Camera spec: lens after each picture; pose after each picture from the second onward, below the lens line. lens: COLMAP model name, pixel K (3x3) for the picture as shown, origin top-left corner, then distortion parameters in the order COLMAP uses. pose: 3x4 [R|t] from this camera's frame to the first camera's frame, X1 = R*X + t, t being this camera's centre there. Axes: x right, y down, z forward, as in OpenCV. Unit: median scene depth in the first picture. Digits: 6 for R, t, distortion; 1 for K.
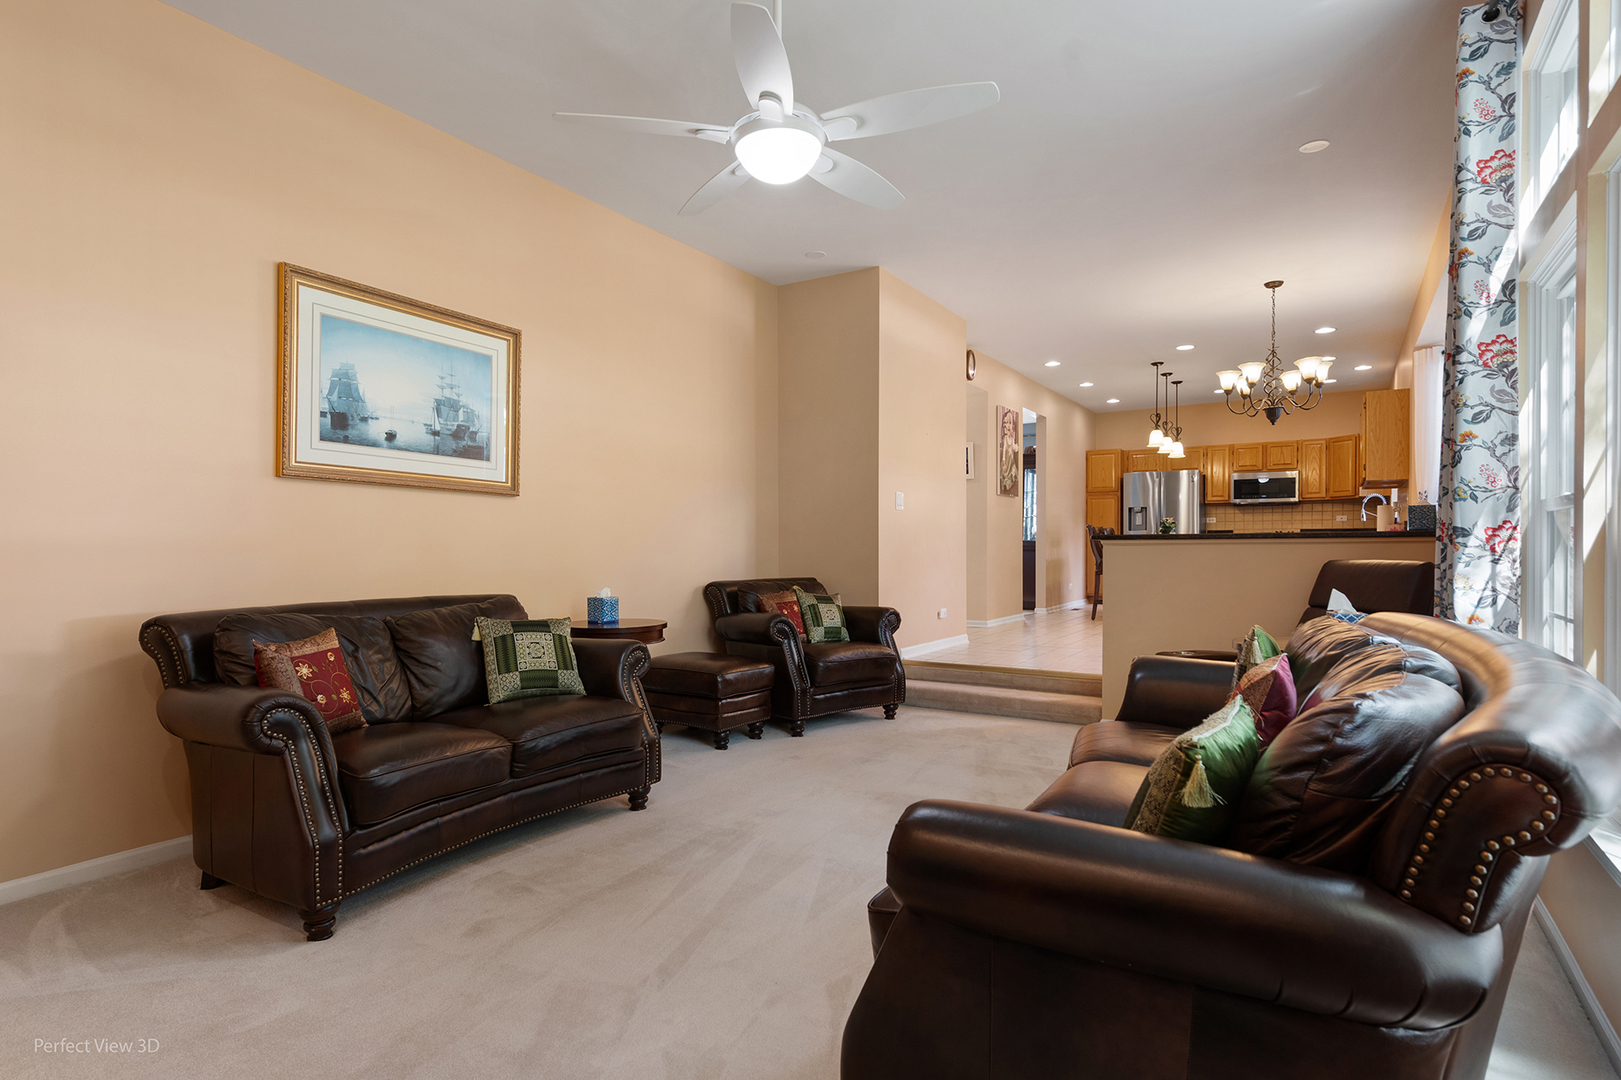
lens RADIAL K [[850.6, 0, 803.3], [0, 850.6, 549.1], [0, 0, 1]] dist [0.029001, 0.000278]
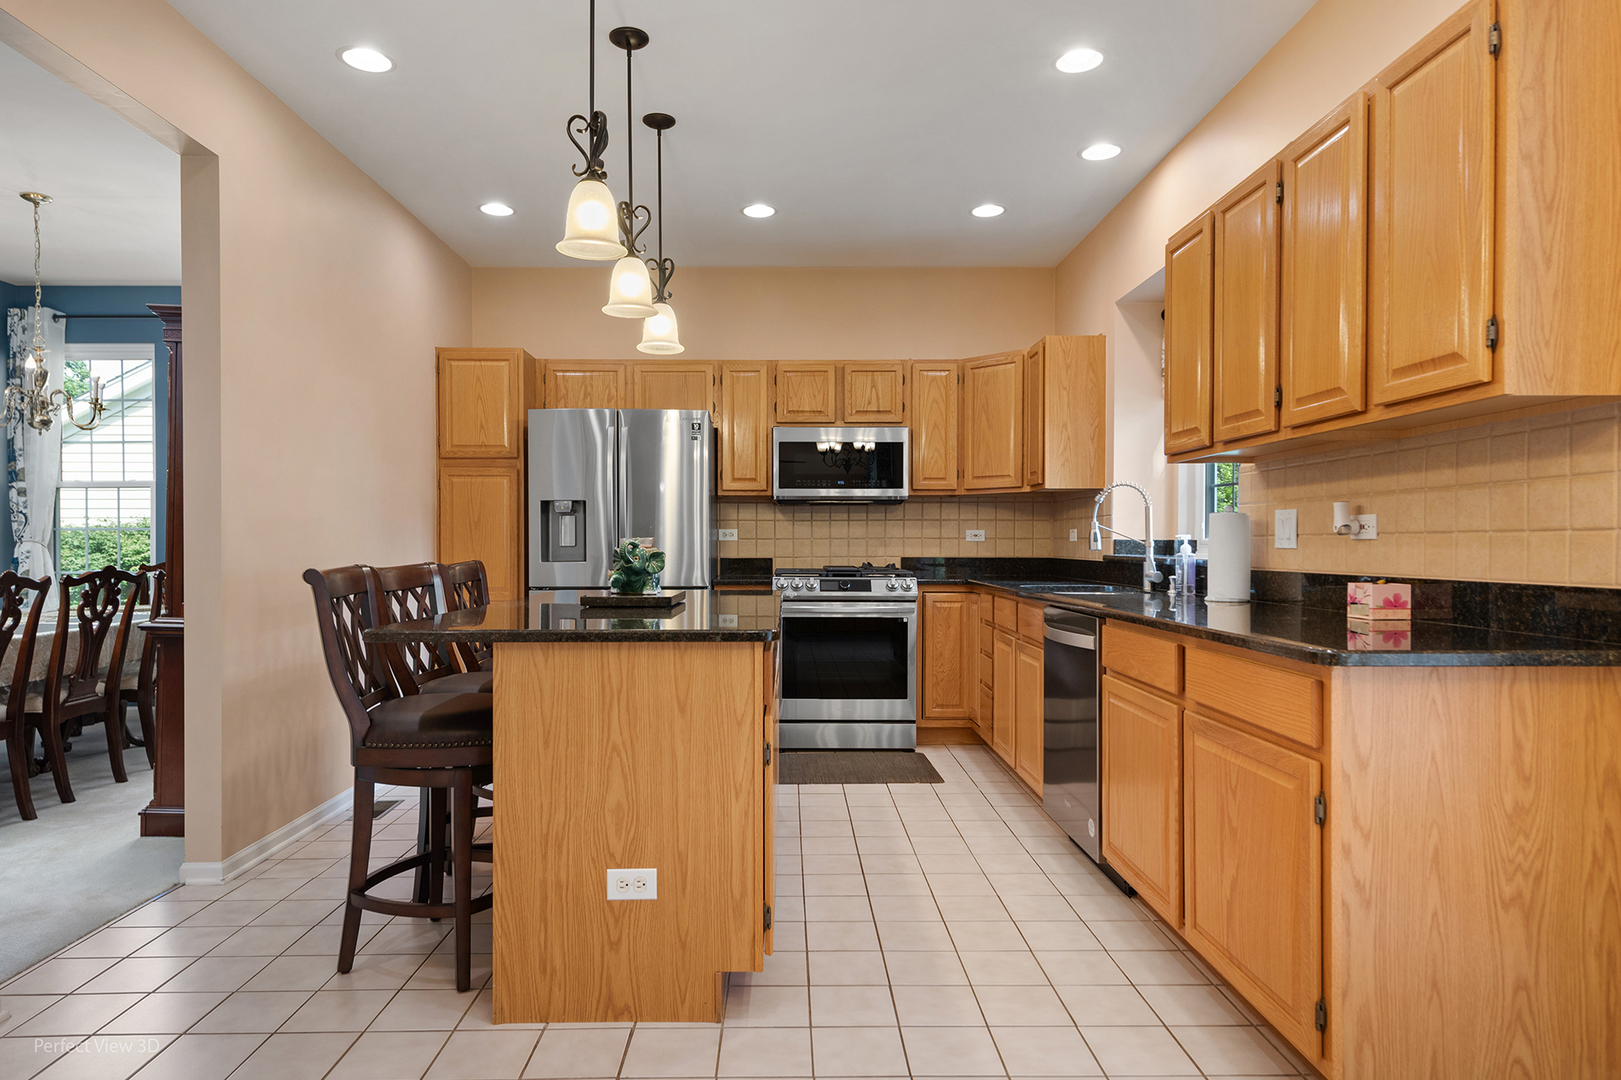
lens RADIAL K [[986.4, 0, 810.4], [0, 986.4, 543.4], [0, 0, 1]] dist [-0.023877, -0.000042]
pose [[0.837864, 0.003302, 0.545869, 0.246786], [0.000794, 0.999973, -0.007267, -0.026929], [-0.545879, 0.006522, 0.837839, 0.578862]]
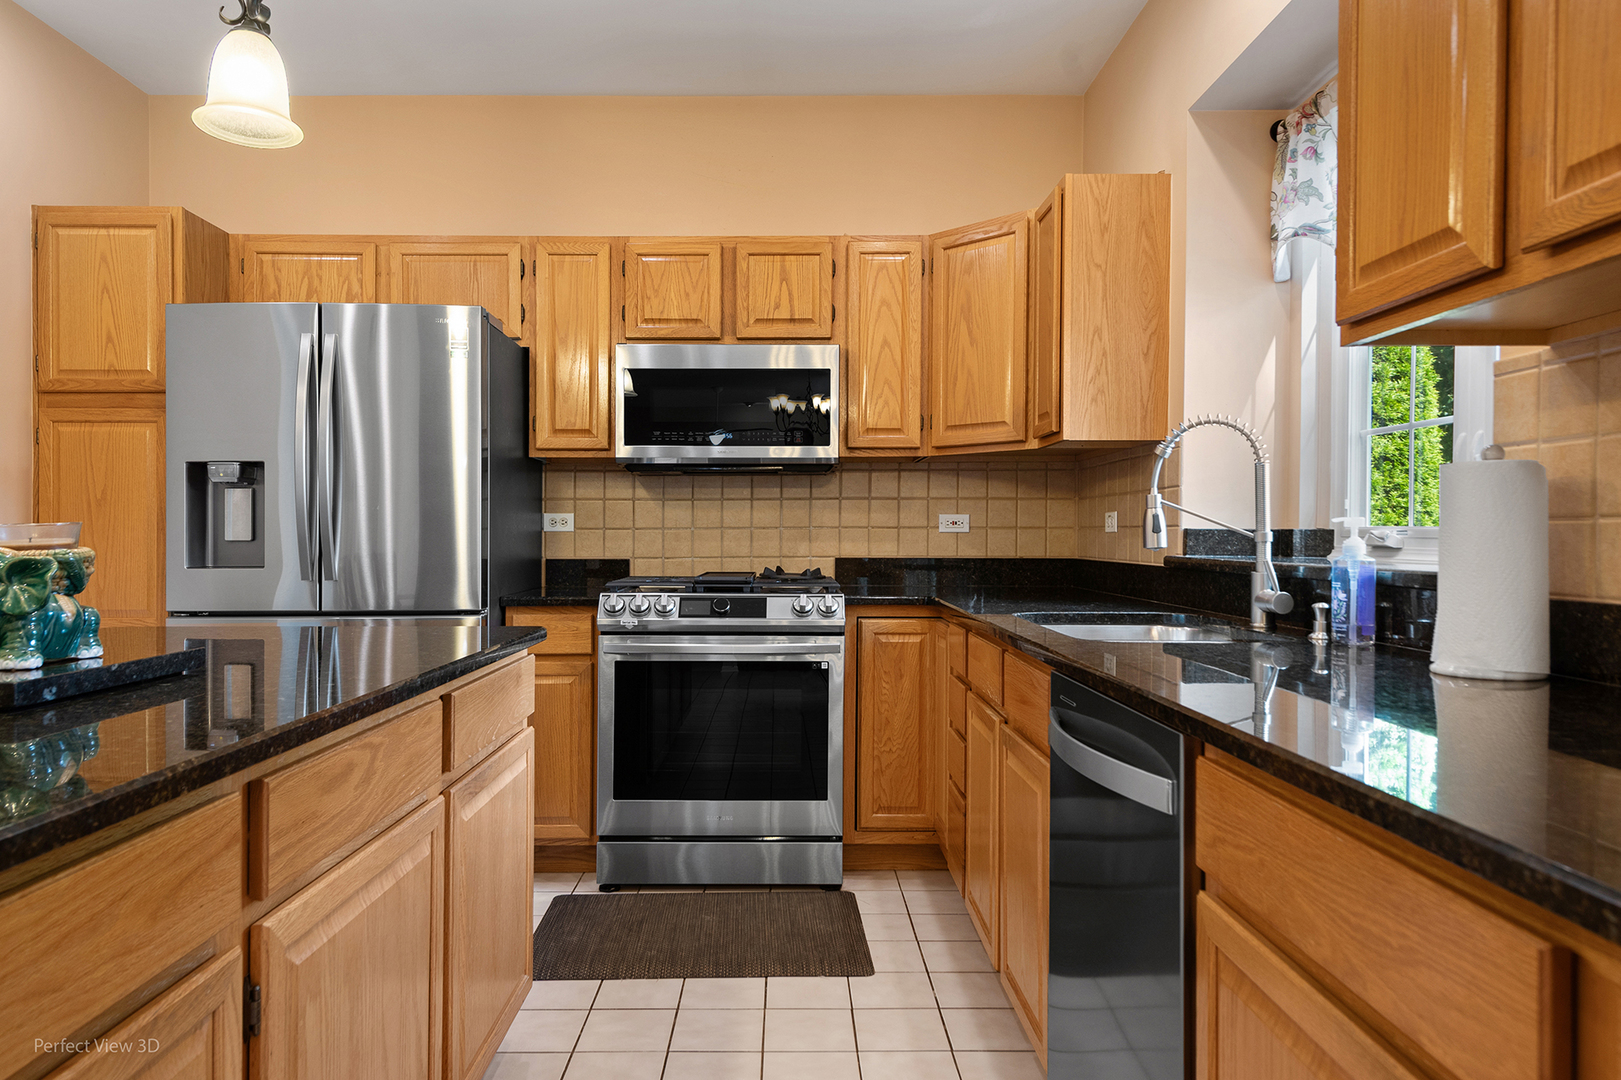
lens RADIAL K [[1098.9, 0, 798.8], [0, 1098.9, 553.0], [0, 0, 1]] dist [-0.004866, -0.004365]
pose [[0.844818, -0.006101, 0.535019, 0.367424], [0.001491, 0.999958, 0.009050, -0.028217], [-0.535052, -0.006848, 0.844791, 0.688914]]
